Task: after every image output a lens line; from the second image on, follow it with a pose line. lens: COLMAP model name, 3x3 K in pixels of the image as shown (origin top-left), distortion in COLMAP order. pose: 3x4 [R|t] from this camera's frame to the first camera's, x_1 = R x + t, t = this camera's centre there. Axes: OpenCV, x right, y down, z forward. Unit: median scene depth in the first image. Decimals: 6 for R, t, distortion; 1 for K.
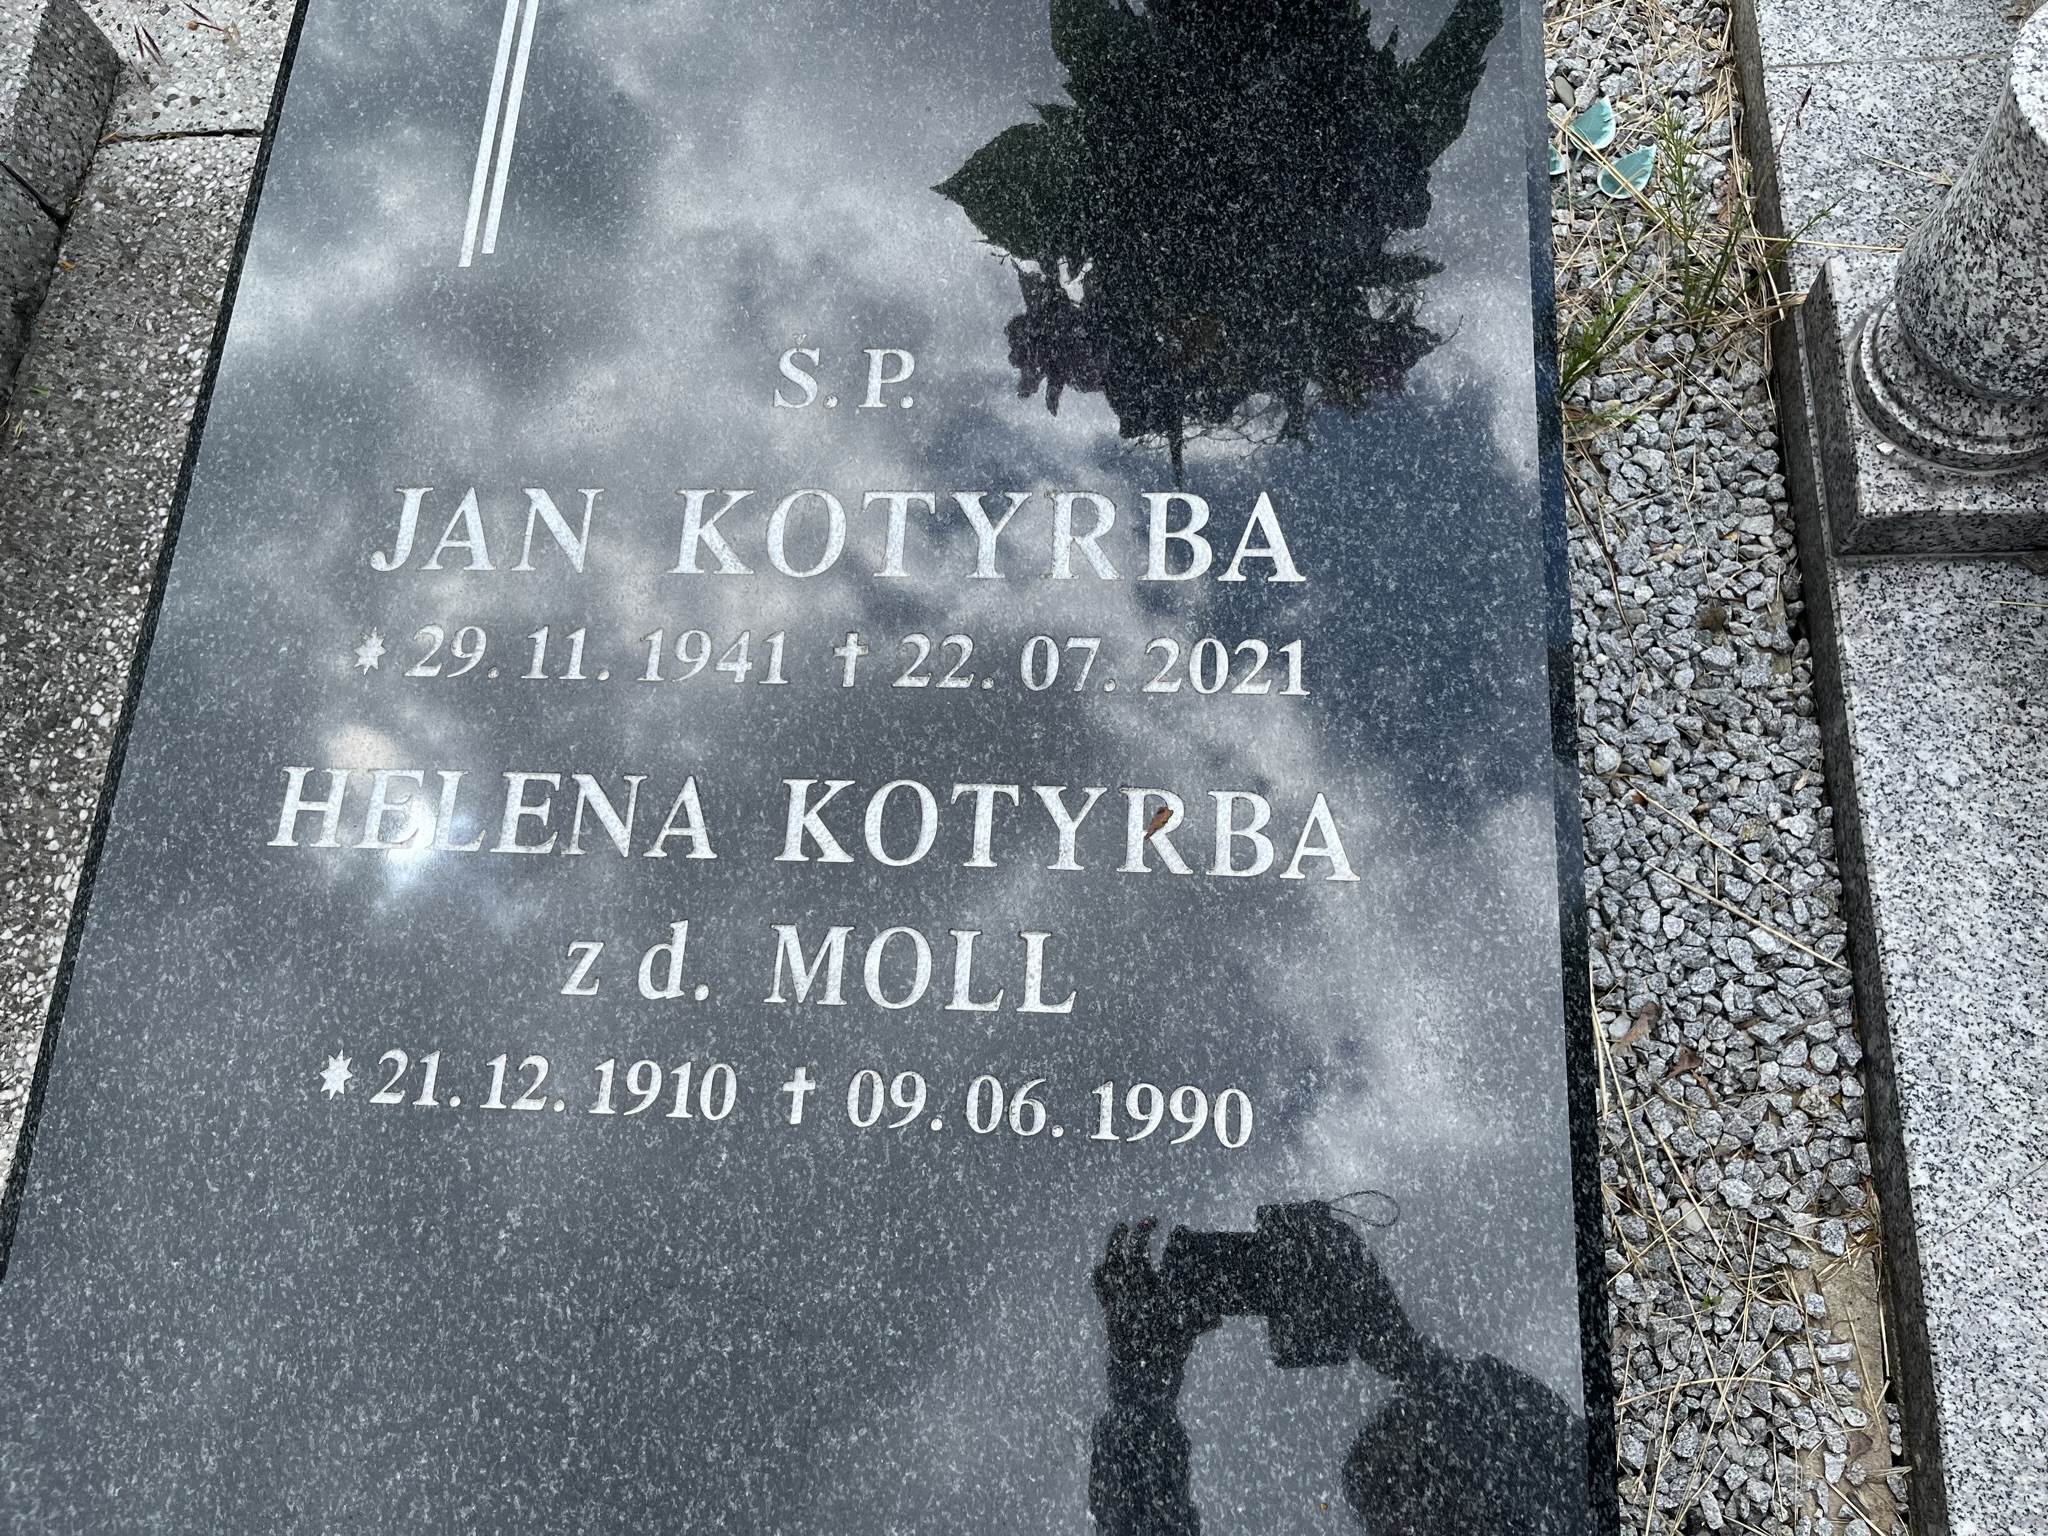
lens RADIAL K [[1577.6, 0, 1024.0], [0, 1577.6, 768.0], [0, 0, 1]] dist [0.037472, -0.063424]
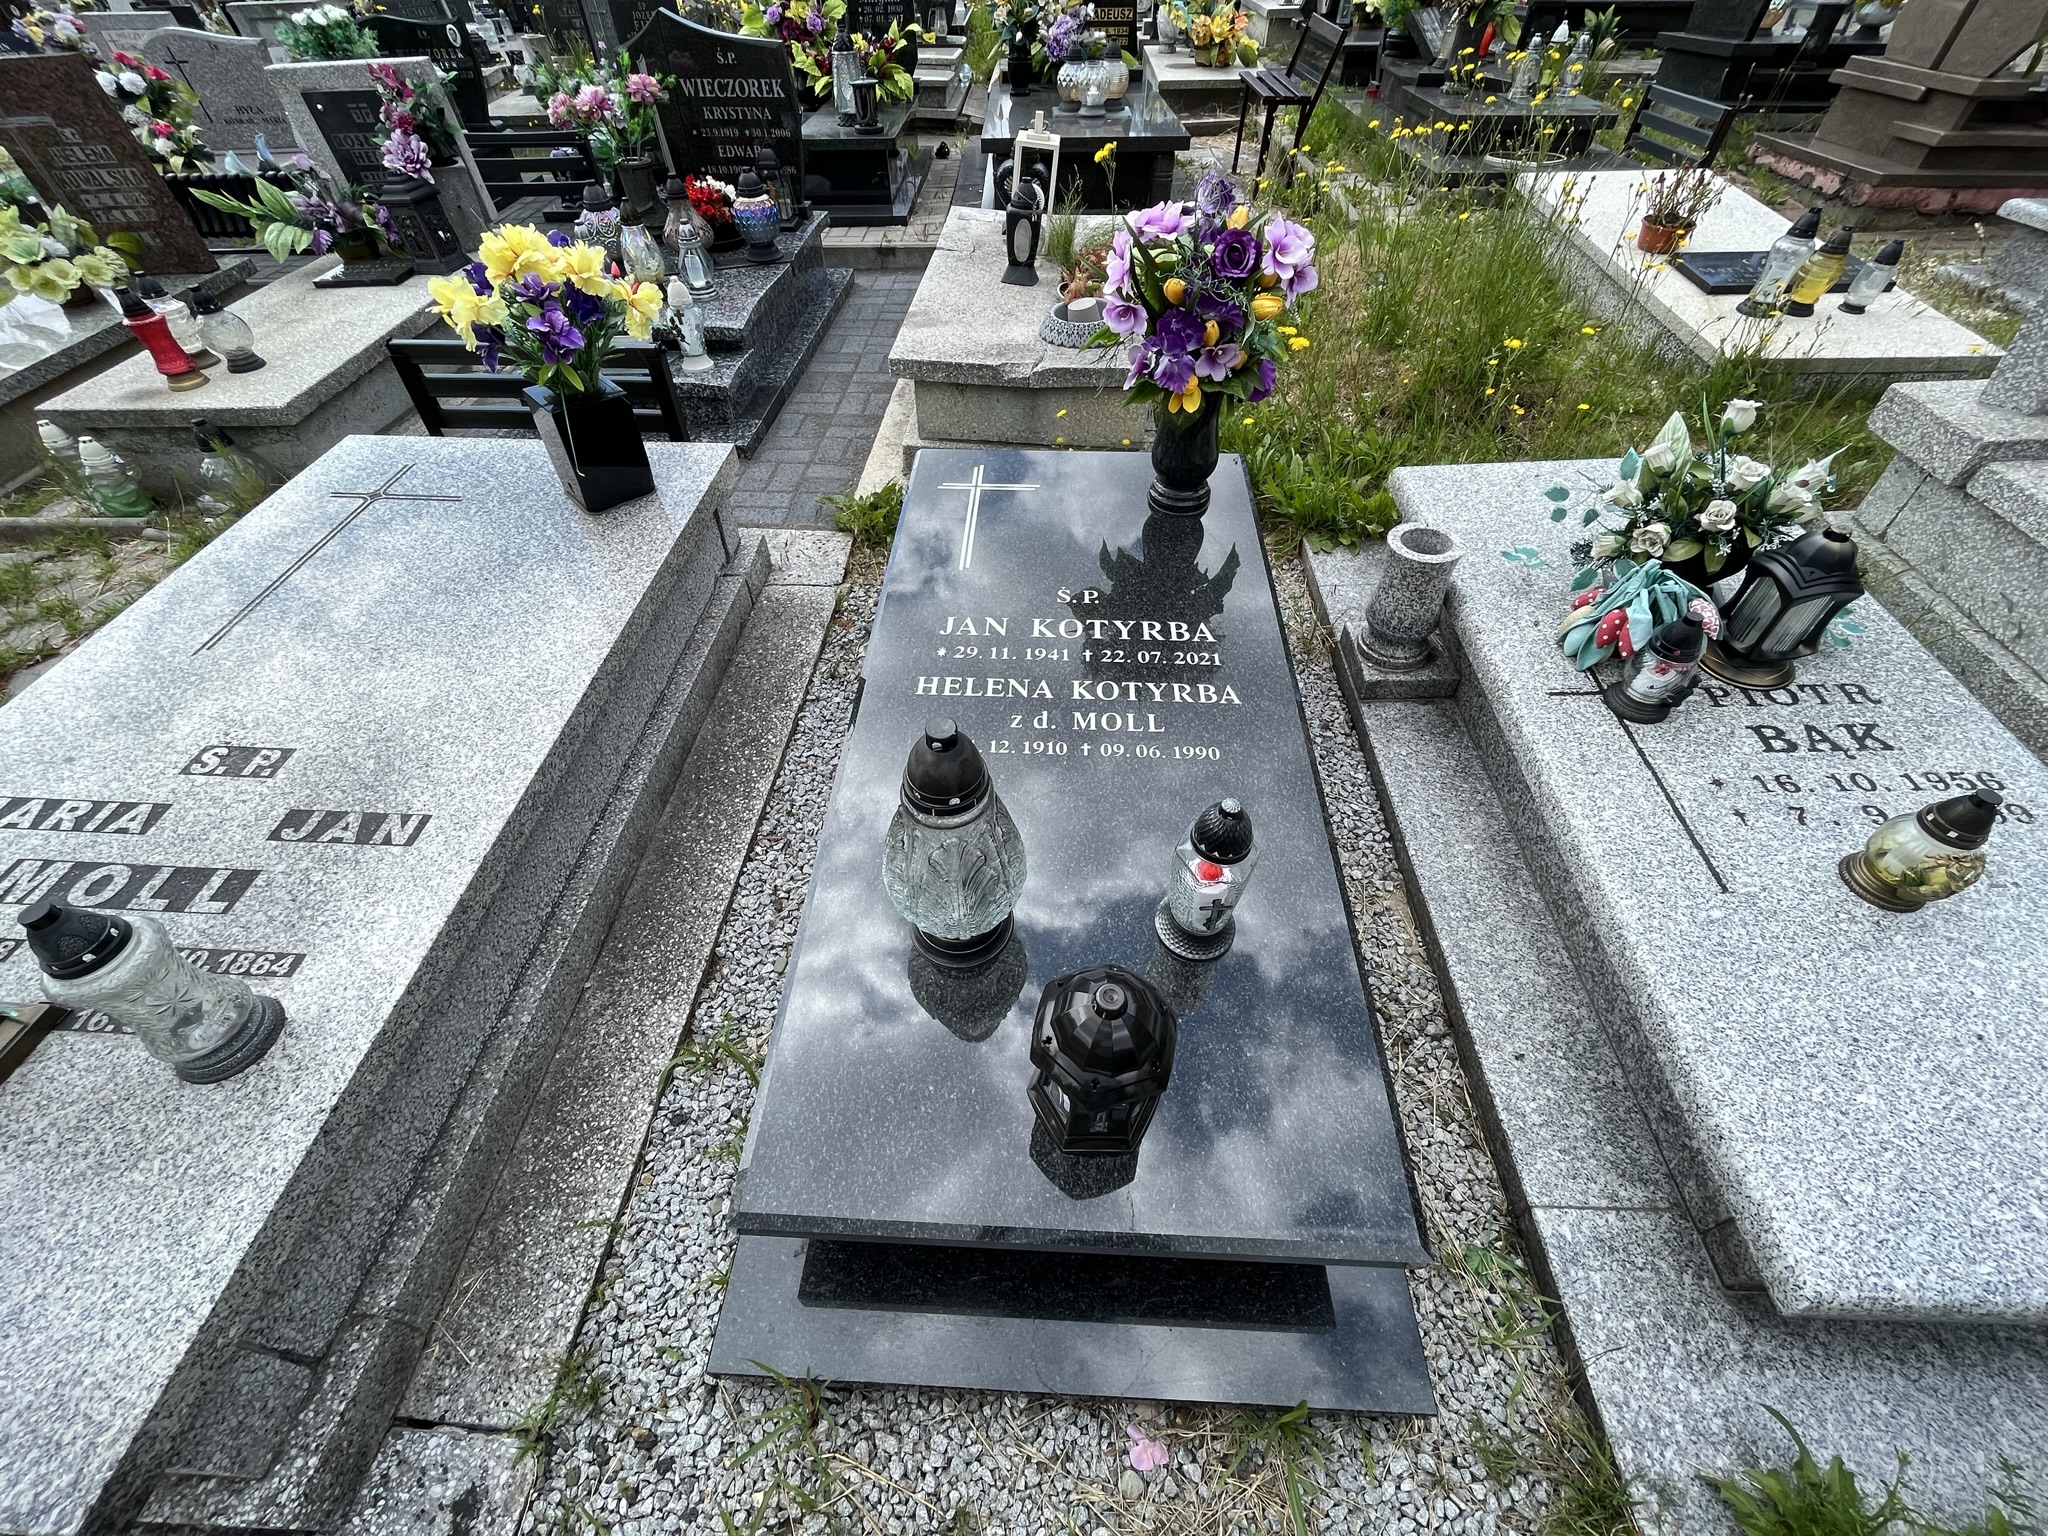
lens RADIAL K [[827.9, 0, 1024.0], [0, 827.9, 768.0], [0, 0, 1]] dist [-0.015398, 0.004902]
pose [[0.995700, 0.050137, 0.077899, -0.378821], [-0.017500, 0.927547, -0.373298, 0.838763], [-0.090971, 0.370329, 0.924435, -0.563856]]
